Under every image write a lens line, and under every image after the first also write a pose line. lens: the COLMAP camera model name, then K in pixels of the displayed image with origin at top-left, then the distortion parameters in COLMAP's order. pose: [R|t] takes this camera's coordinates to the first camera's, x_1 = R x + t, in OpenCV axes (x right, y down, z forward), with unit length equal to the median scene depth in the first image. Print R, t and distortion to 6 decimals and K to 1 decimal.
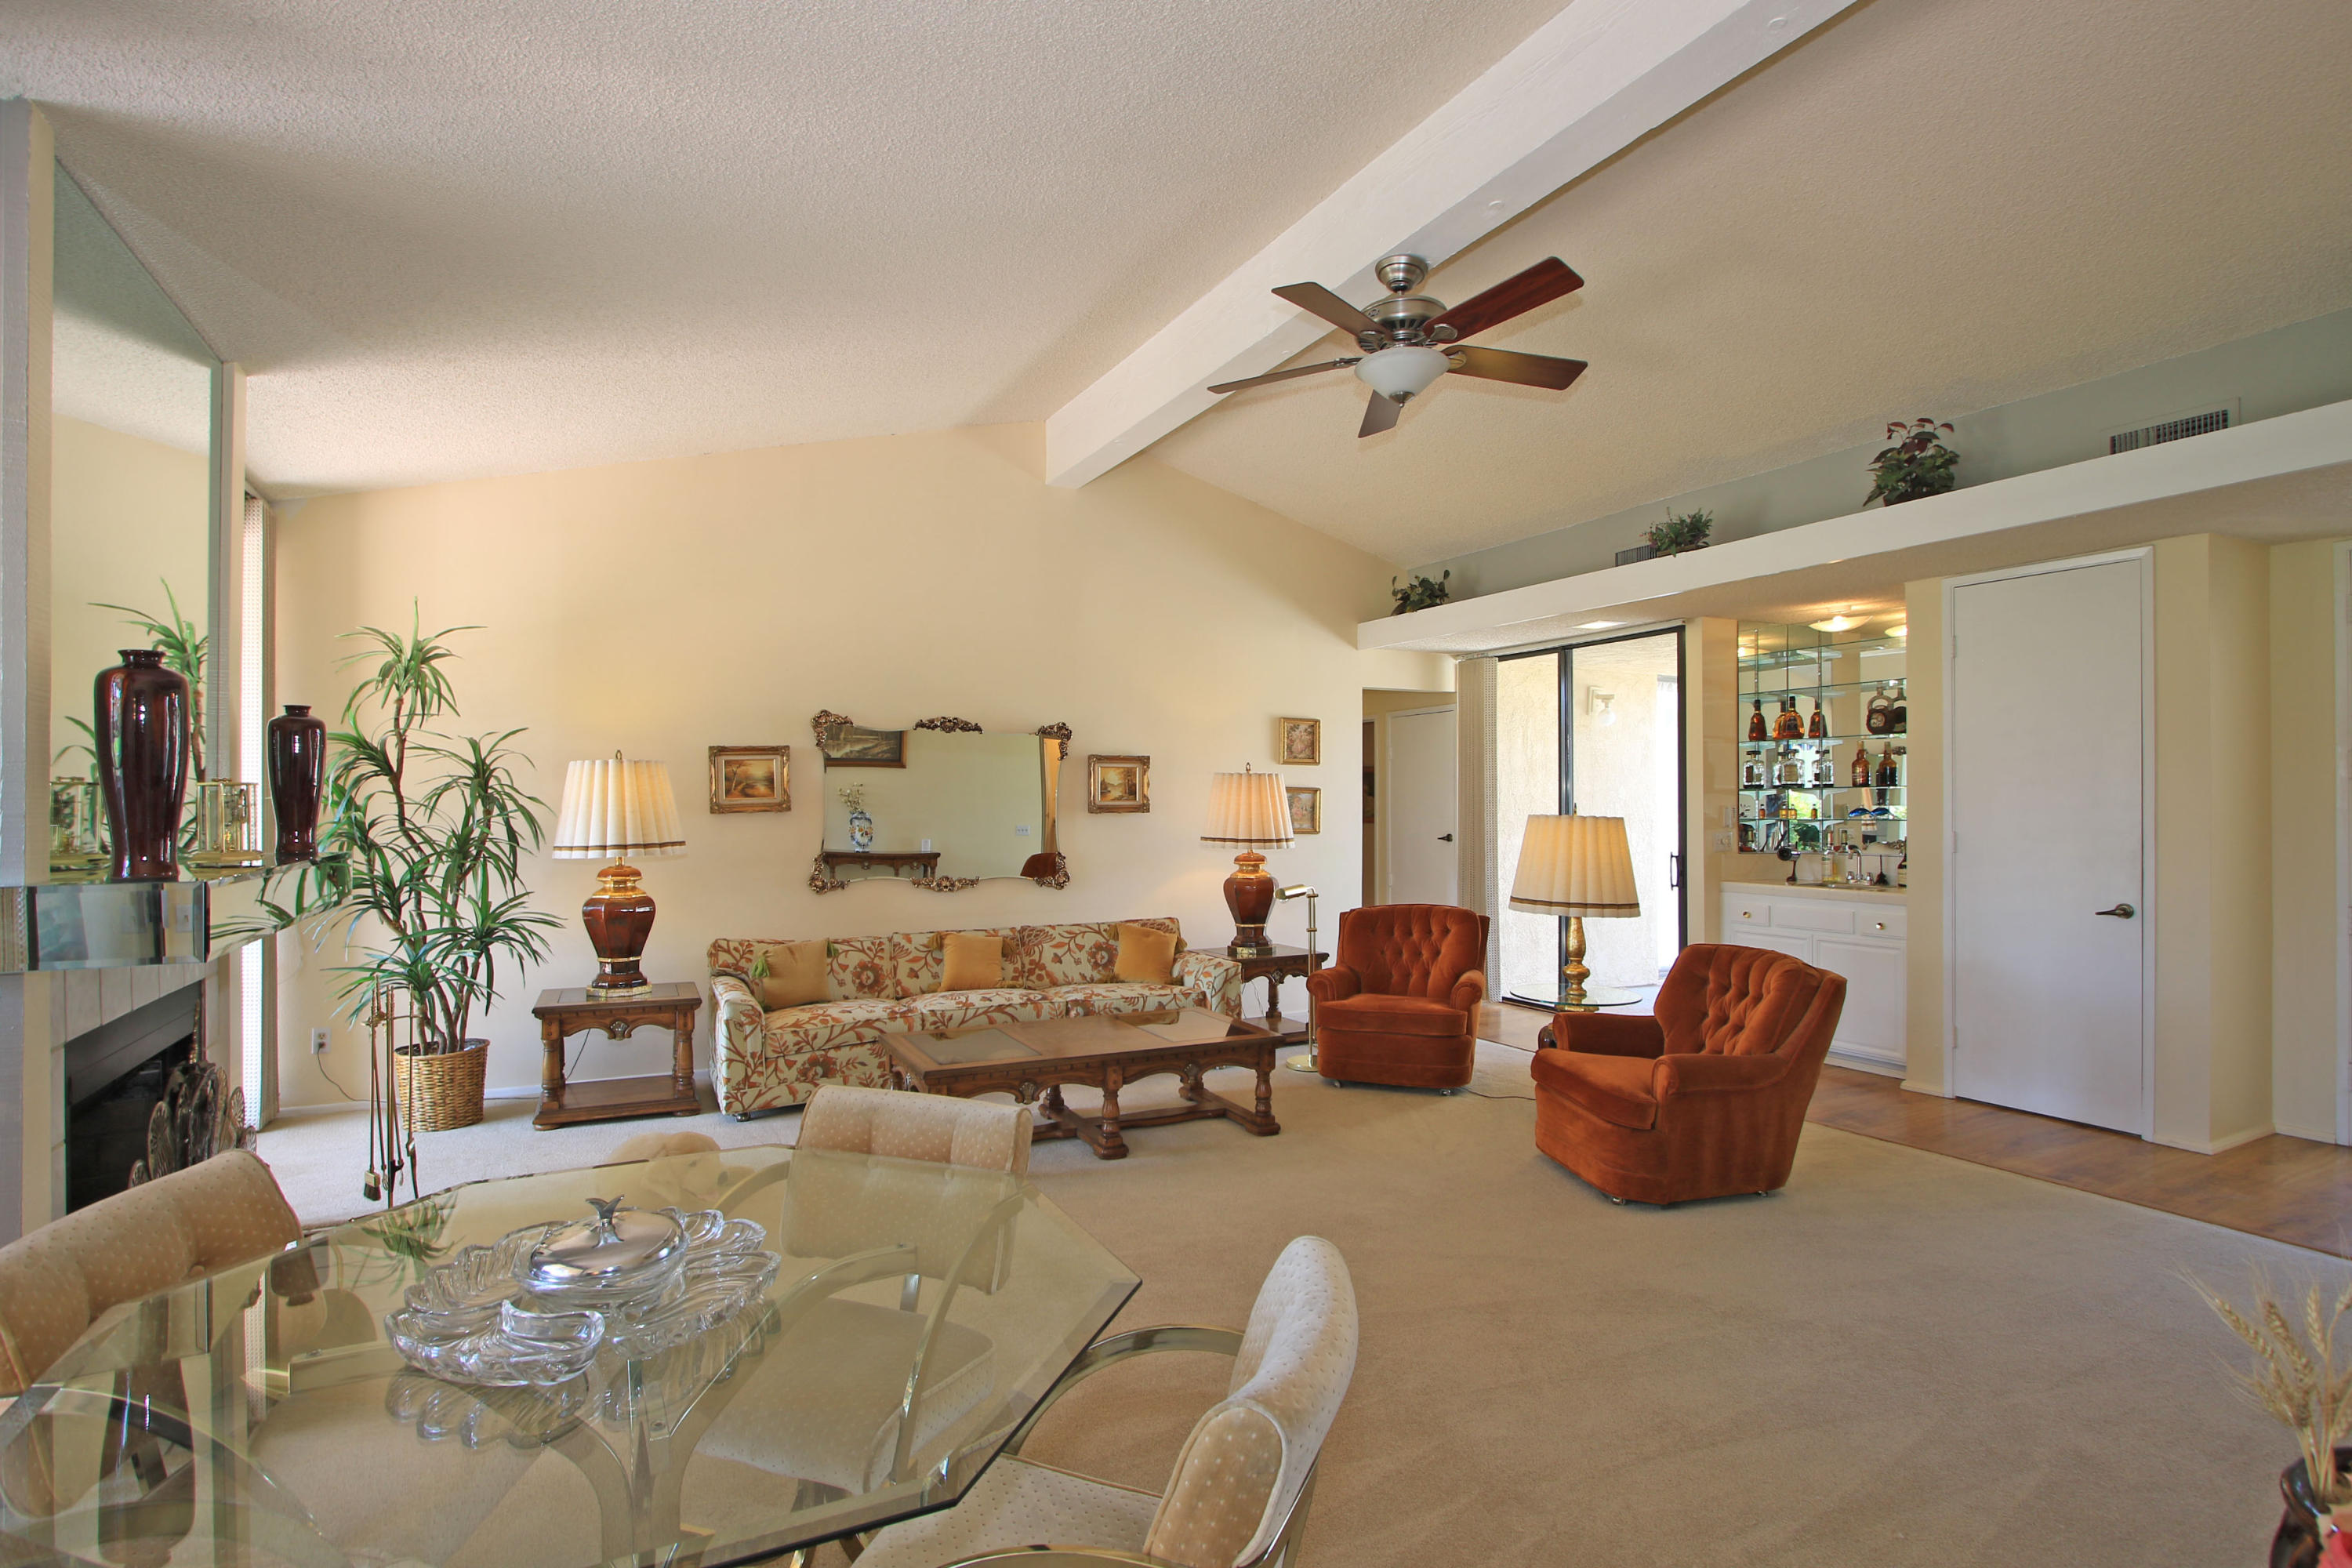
lens RADIAL K [[1121.1, 0, 1151.6], [0, 1121.1, 802.2], [0, 0, 1]] dist [-0.016246, 0.001721]
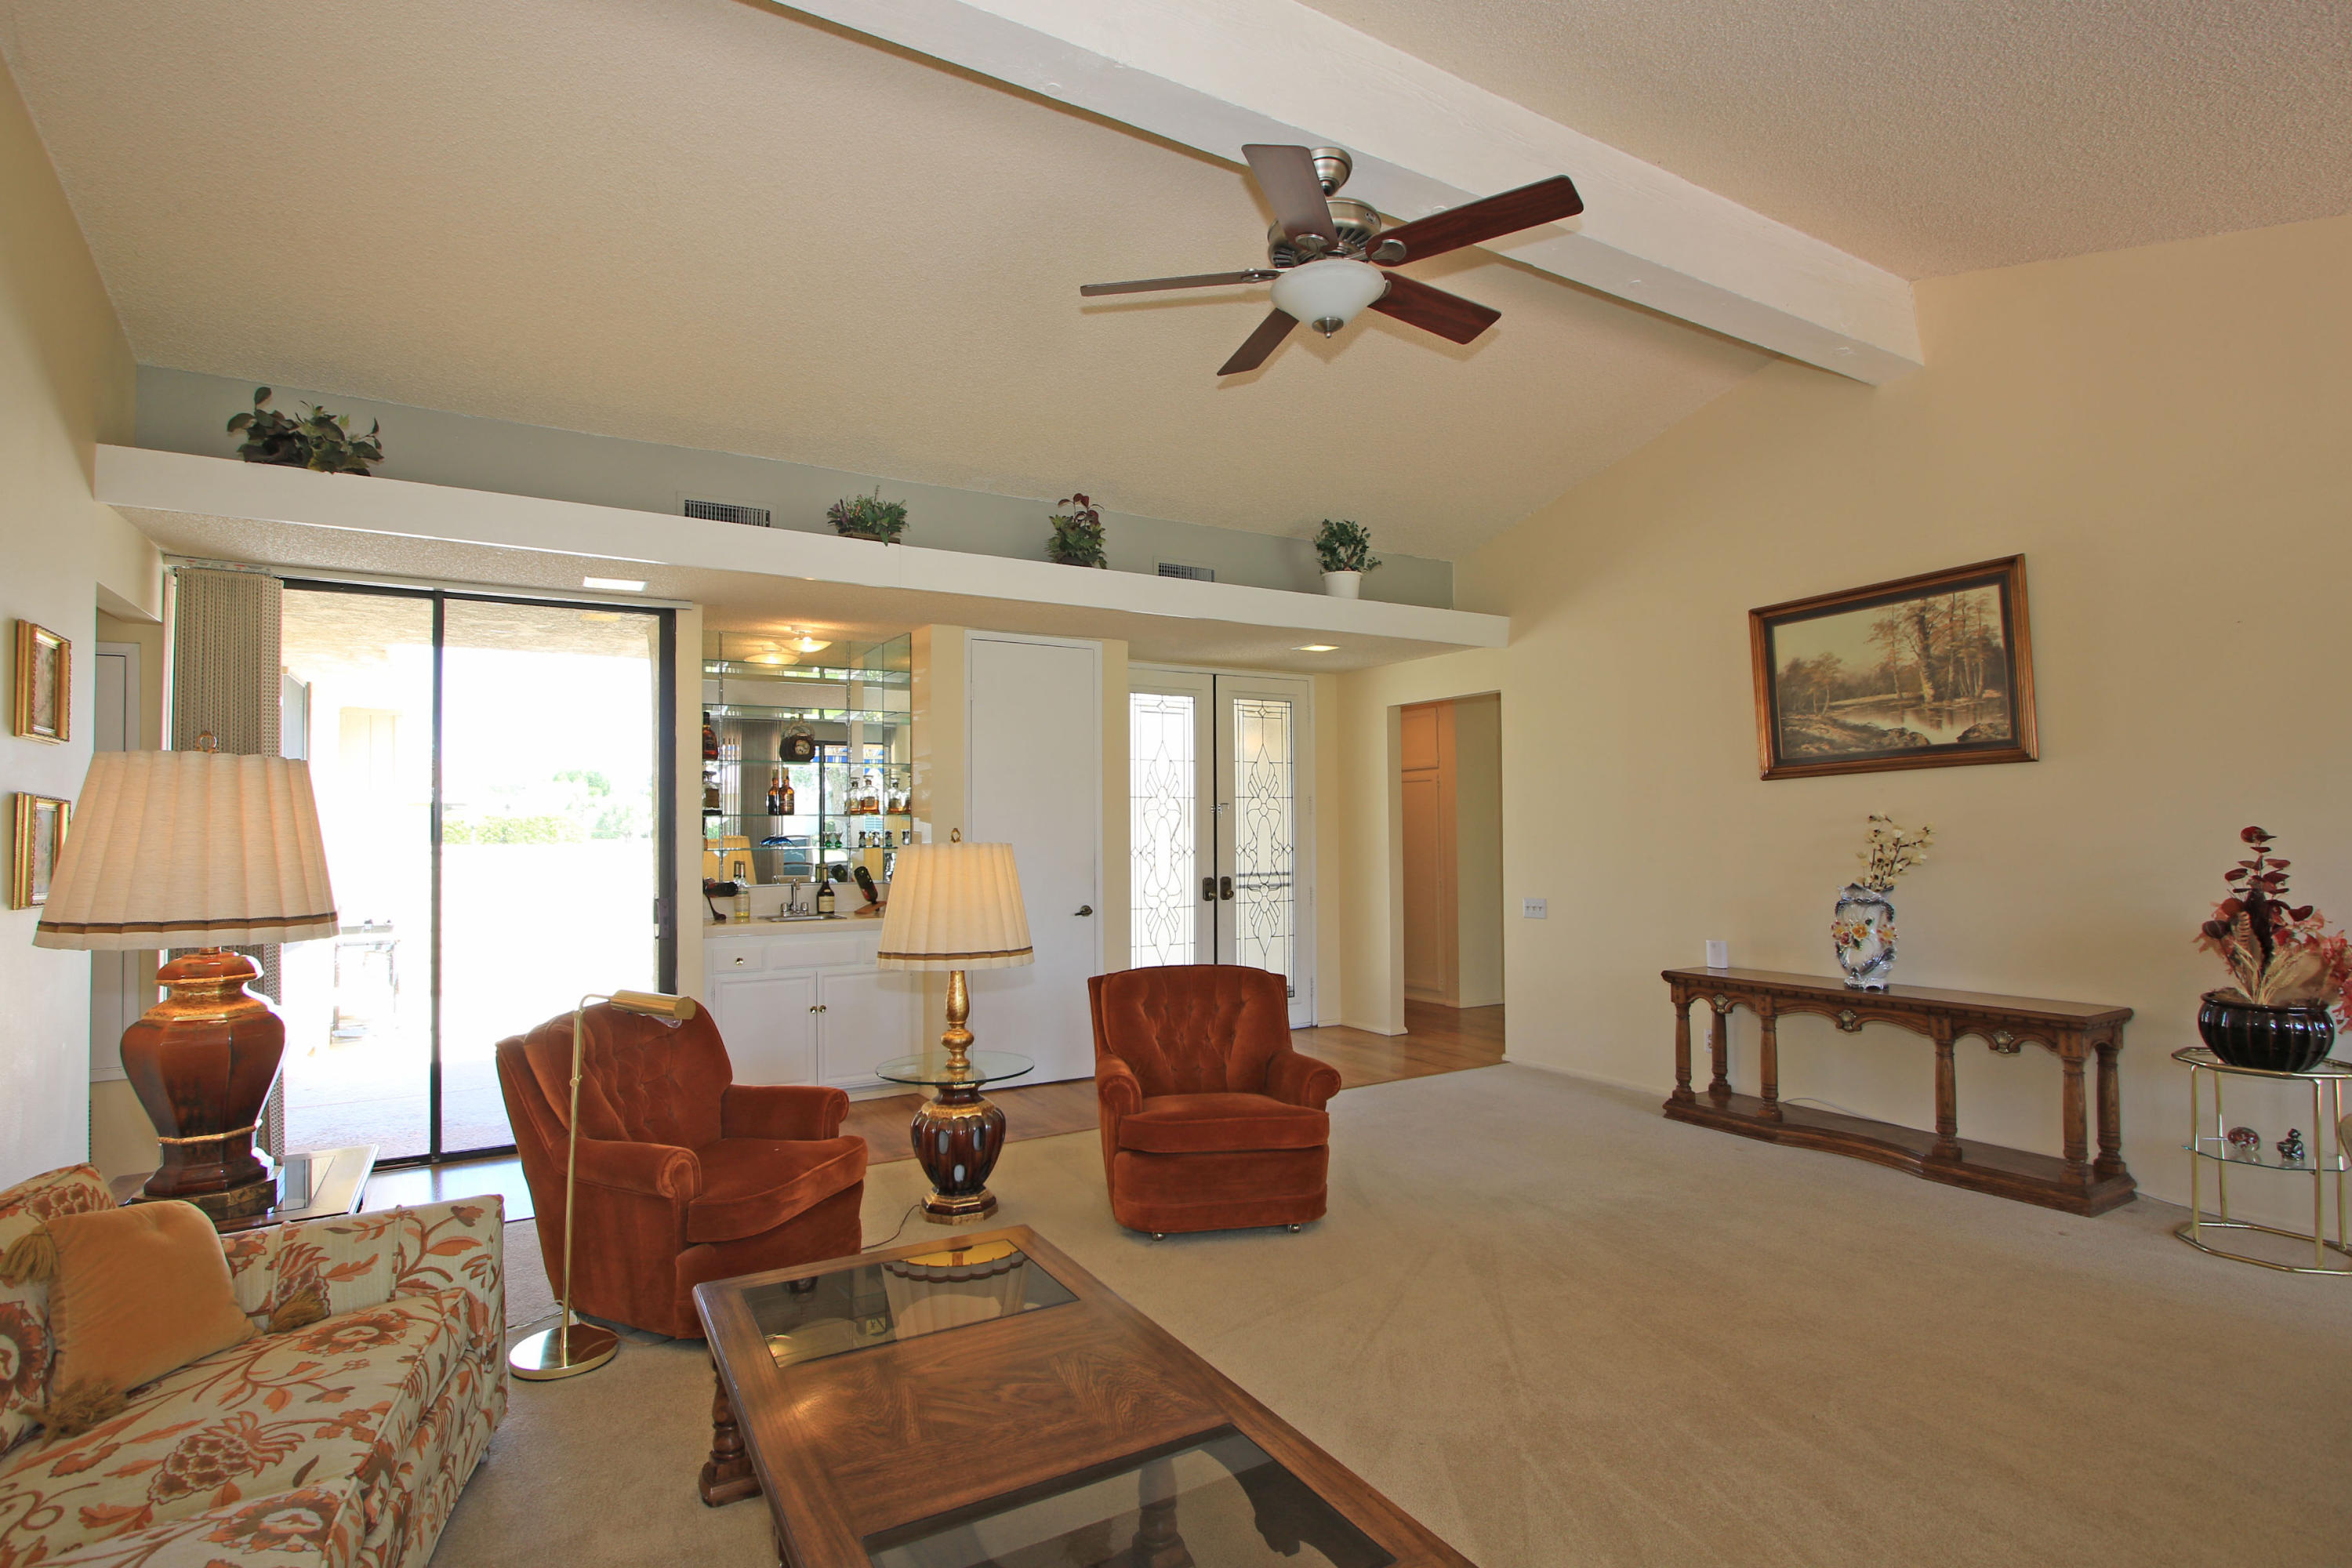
lens RADIAL K [[1121.1, 0, 1151.6], [0, 1121.1, 802.2], [0, 0, 1]] dist [-0.016246, 0.001721]
pose [[-0.044345, 0.026890, 0.998654, -0.367817], [0.004995, 0.999631, -0.026694, 0.003345], [-0.999004, 0.003804, -0.044463, 0.759970]]
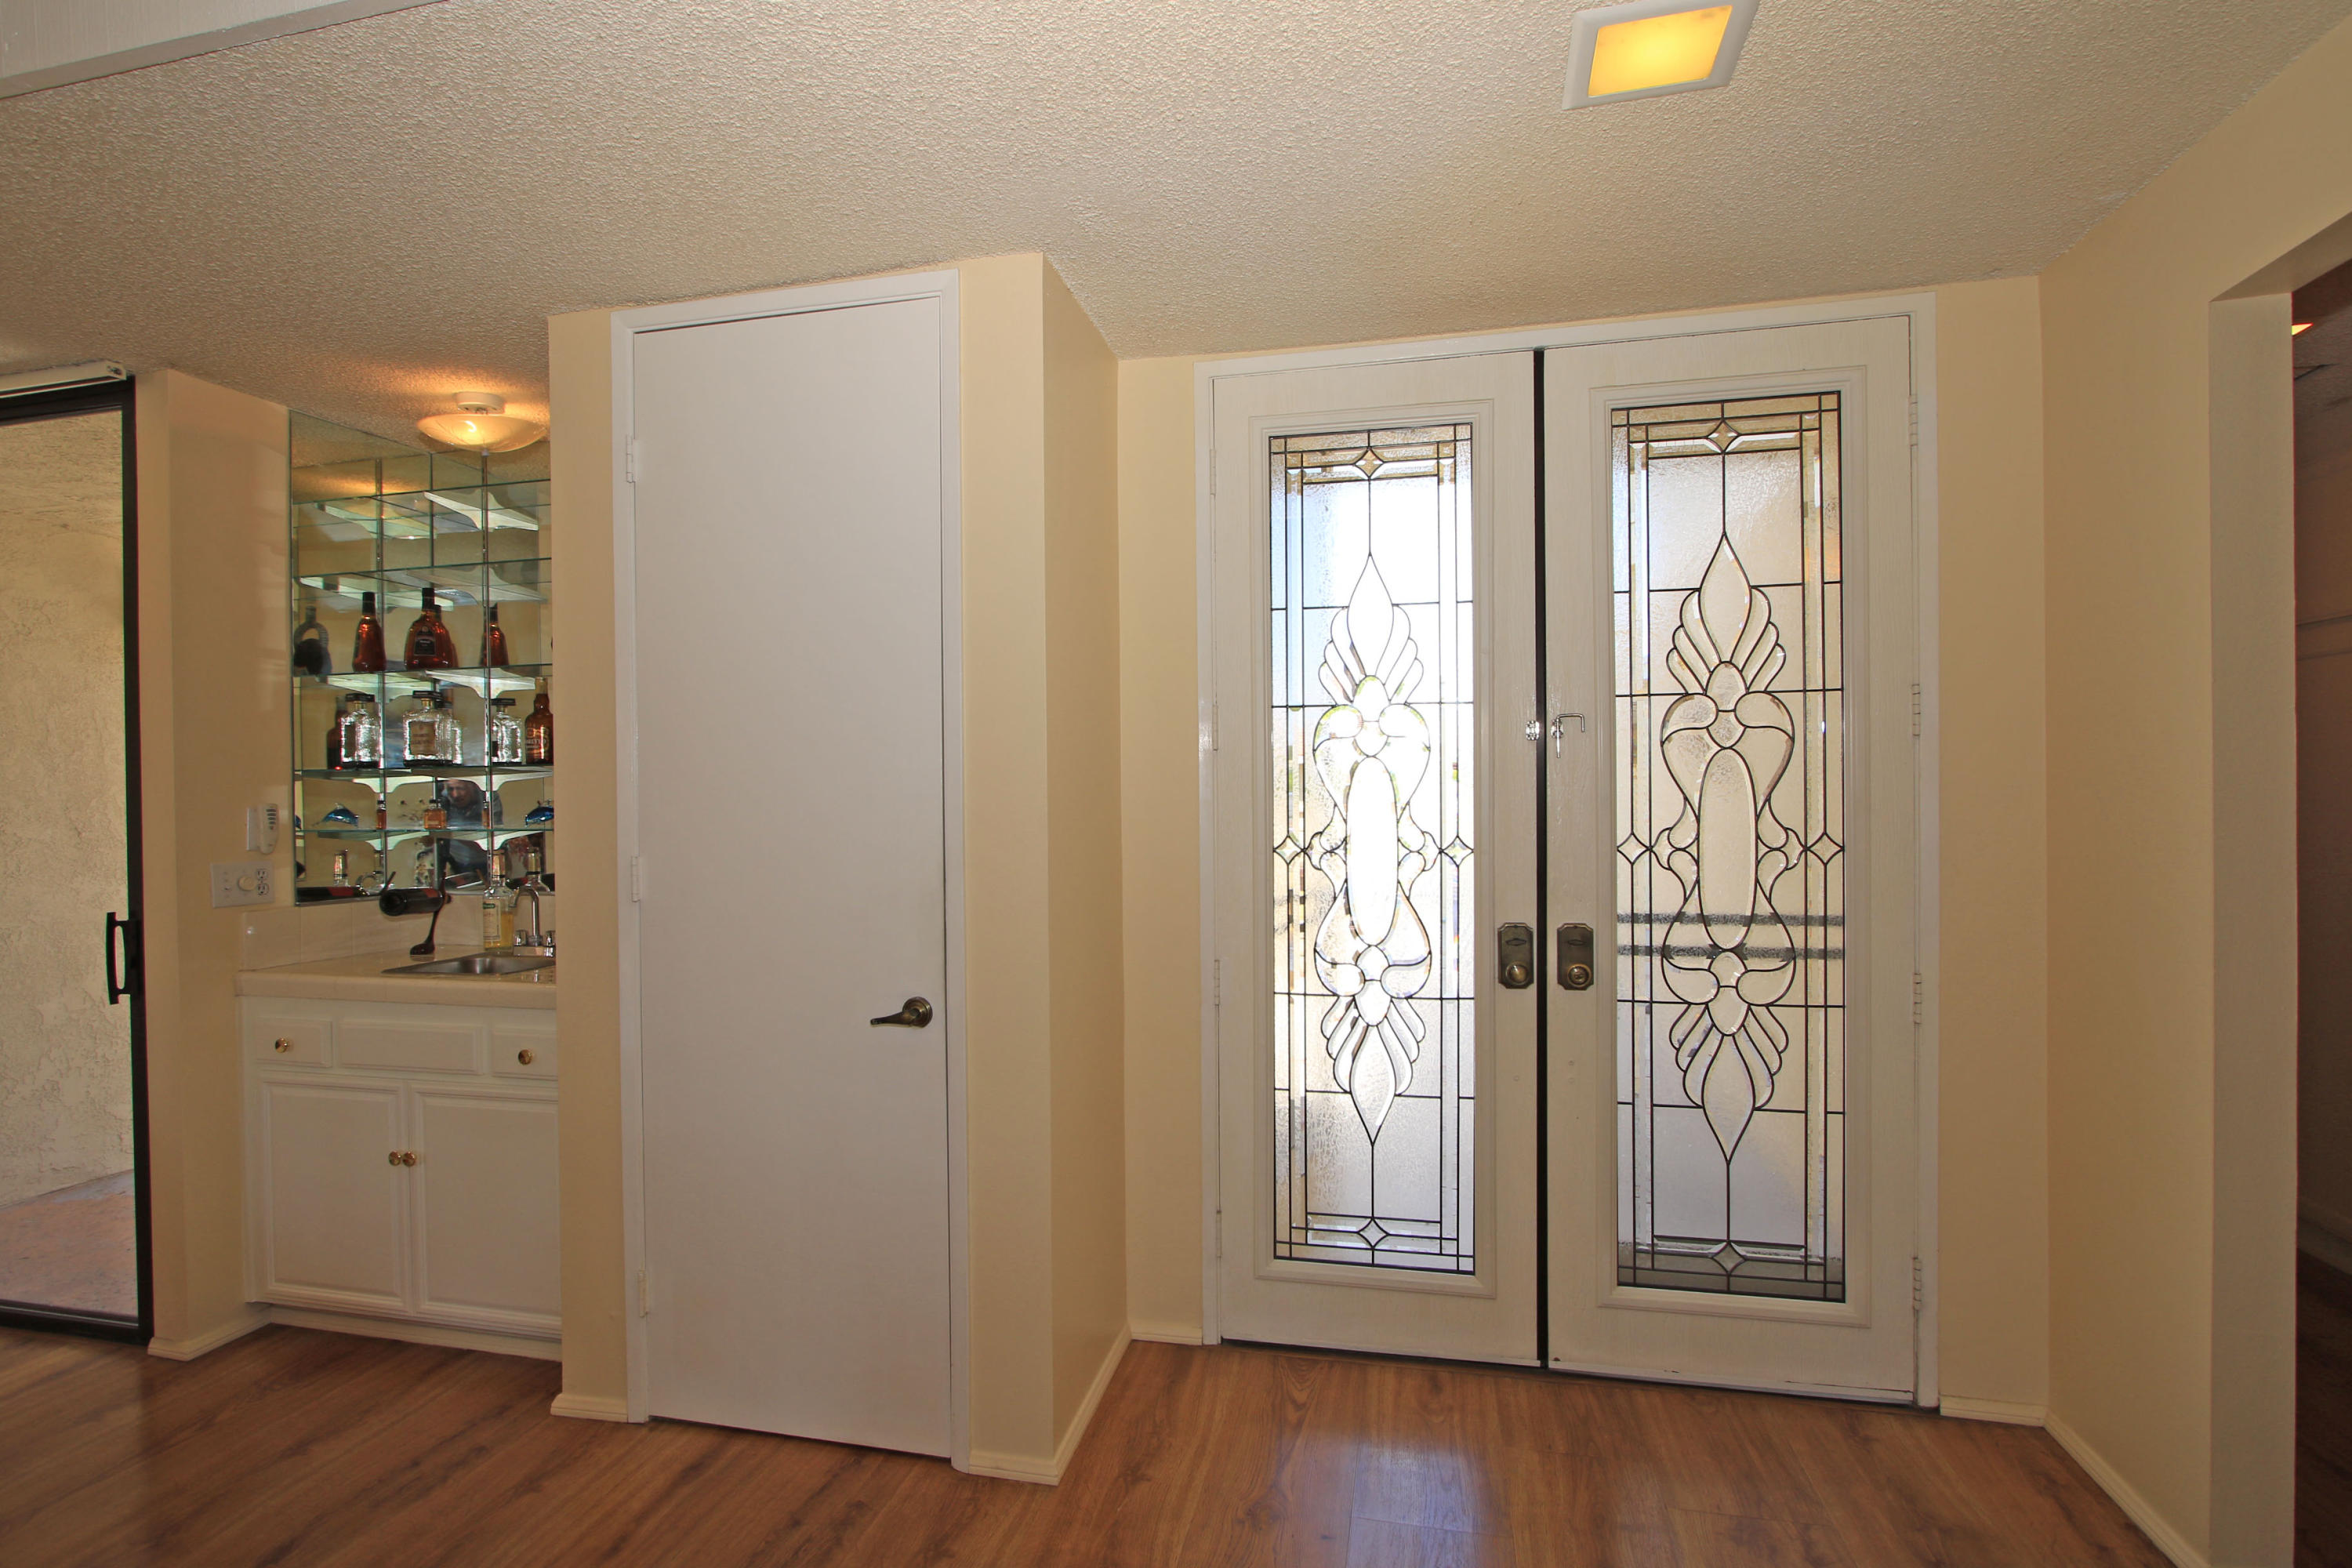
lens RADIAL K [[1121.1, 0, 1151.6], [0, 1121.1, 802.2], [0, 0, 1]] dist [-0.016246, 0.001721]
pose [[0.644340, -0.005249, 0.764721, 0.439493], [0.007300, 0.999973, 0.000713, 0.004451], [-0.764704, 0.005123, 0.644361, 0.466167]]
